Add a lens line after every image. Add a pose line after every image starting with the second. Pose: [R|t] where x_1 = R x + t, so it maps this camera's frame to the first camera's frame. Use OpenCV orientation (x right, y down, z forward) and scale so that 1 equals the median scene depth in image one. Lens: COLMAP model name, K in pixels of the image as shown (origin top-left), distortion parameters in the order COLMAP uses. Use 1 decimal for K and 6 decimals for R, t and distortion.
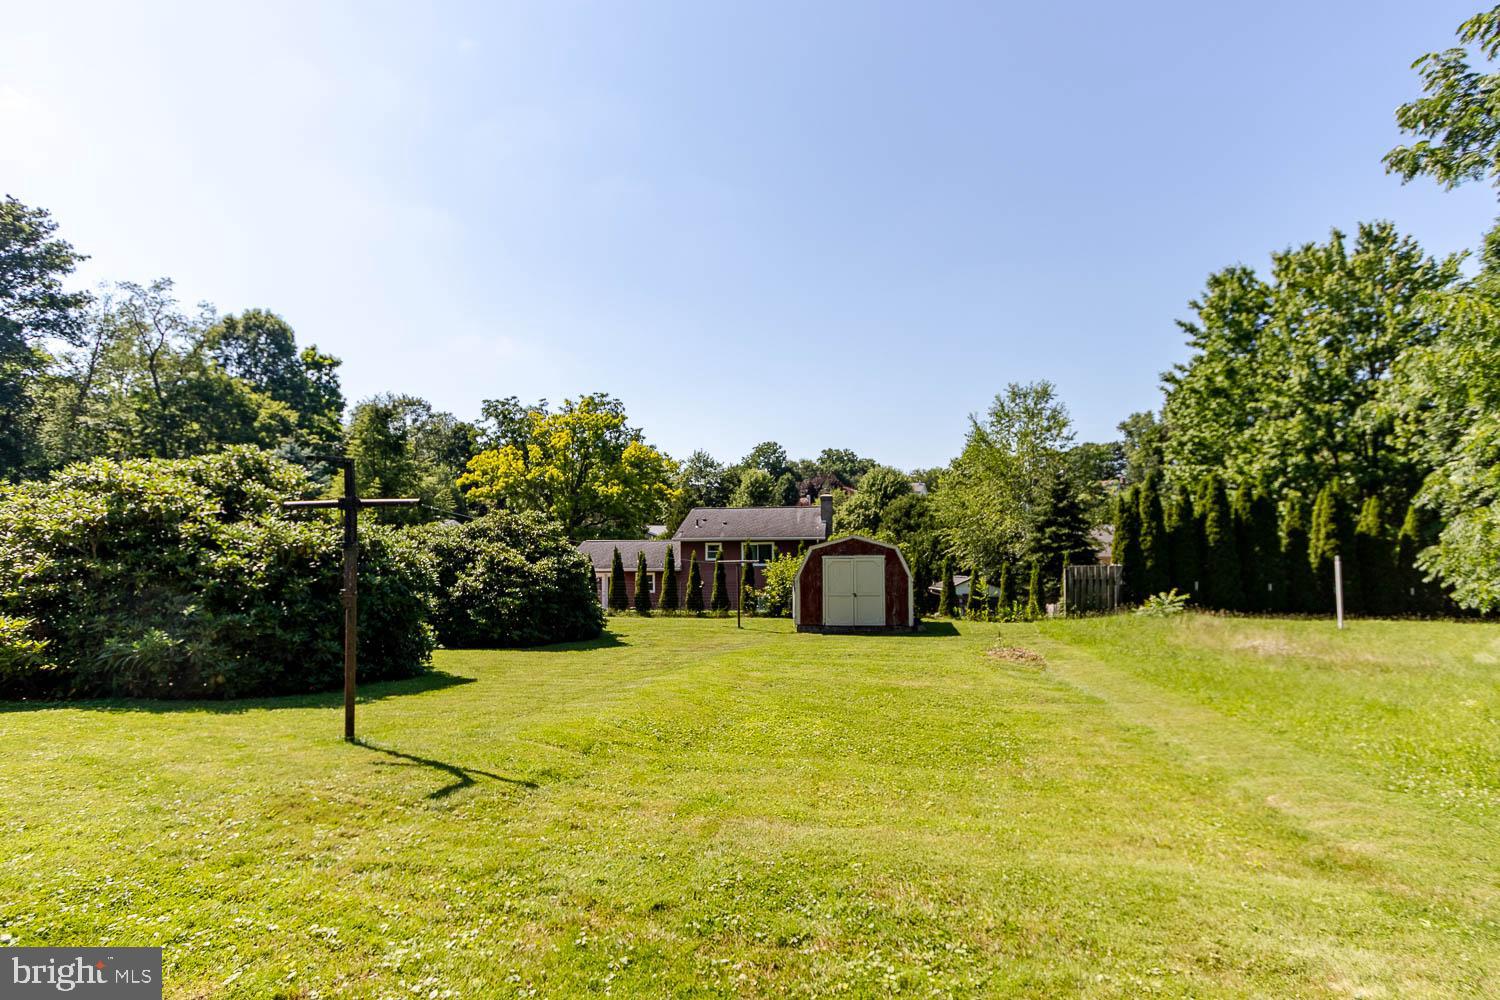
lens RADIAL K [[804.8, 0, 753.6], [0, 804.8, 508.4], [0, 0, 1]] dist [-0.000936, 0.000022]
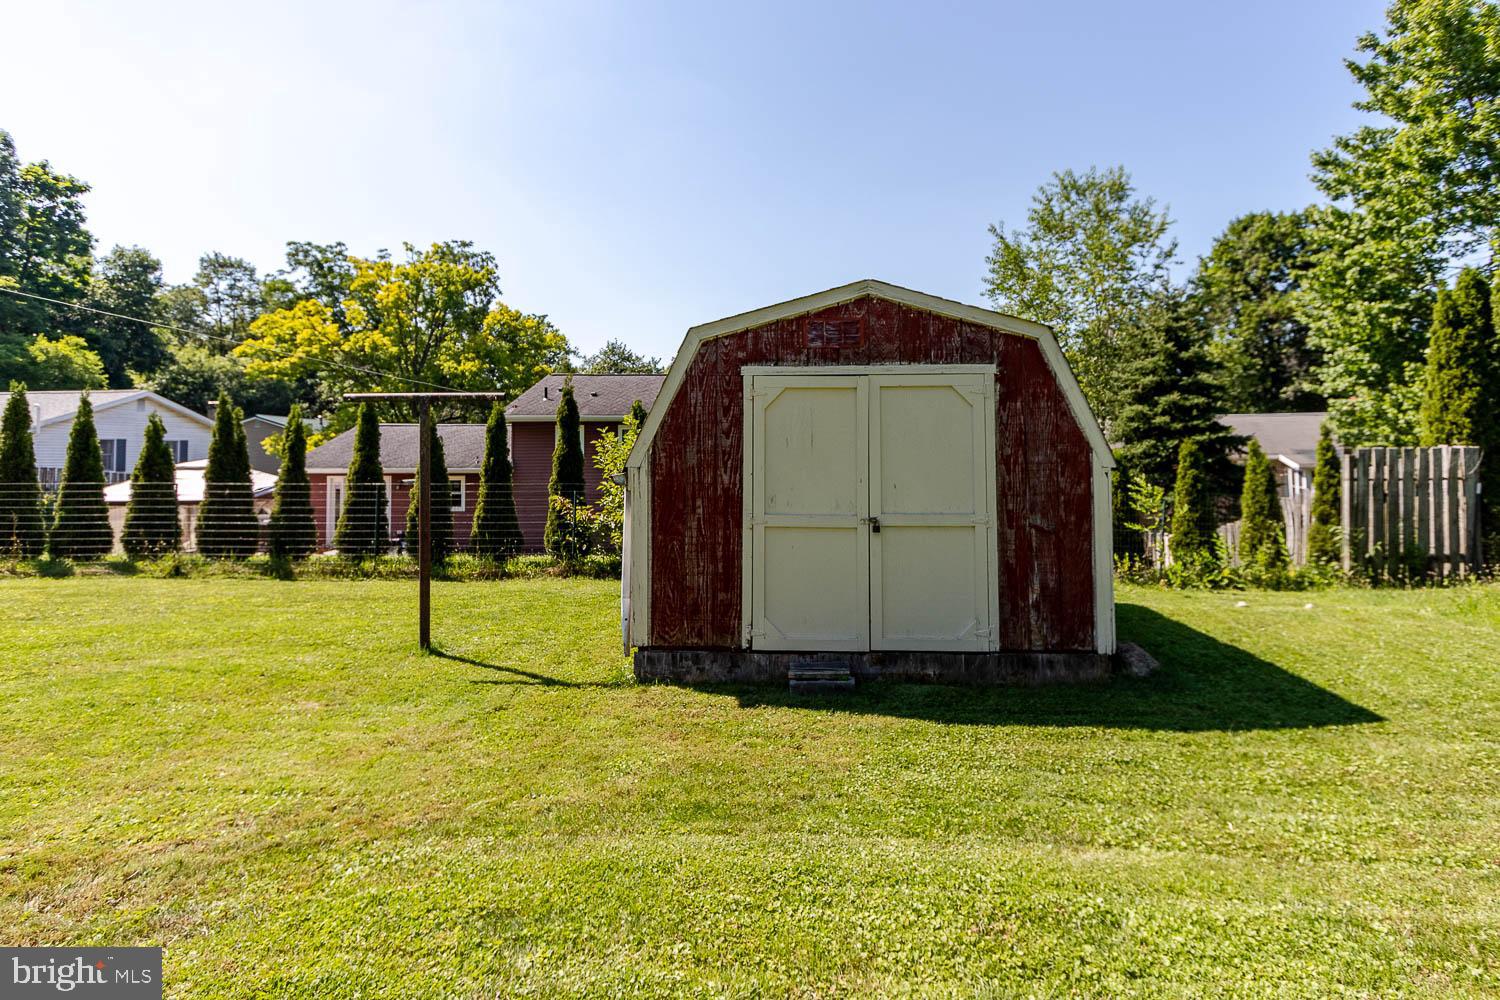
lens RADIAL K [[804.8, 0, 753.6], [0, 804.8, 508.4], [0, 0, 1]] dist [-0.000936, 0.000022]
pose [[0.997019, 0.001525, 0.077141, 0.024612], [-0.009435, 0.994712, 0.102273, 0.027121], [-0.076577, -0.102696, 0.991761, 0.265138]]
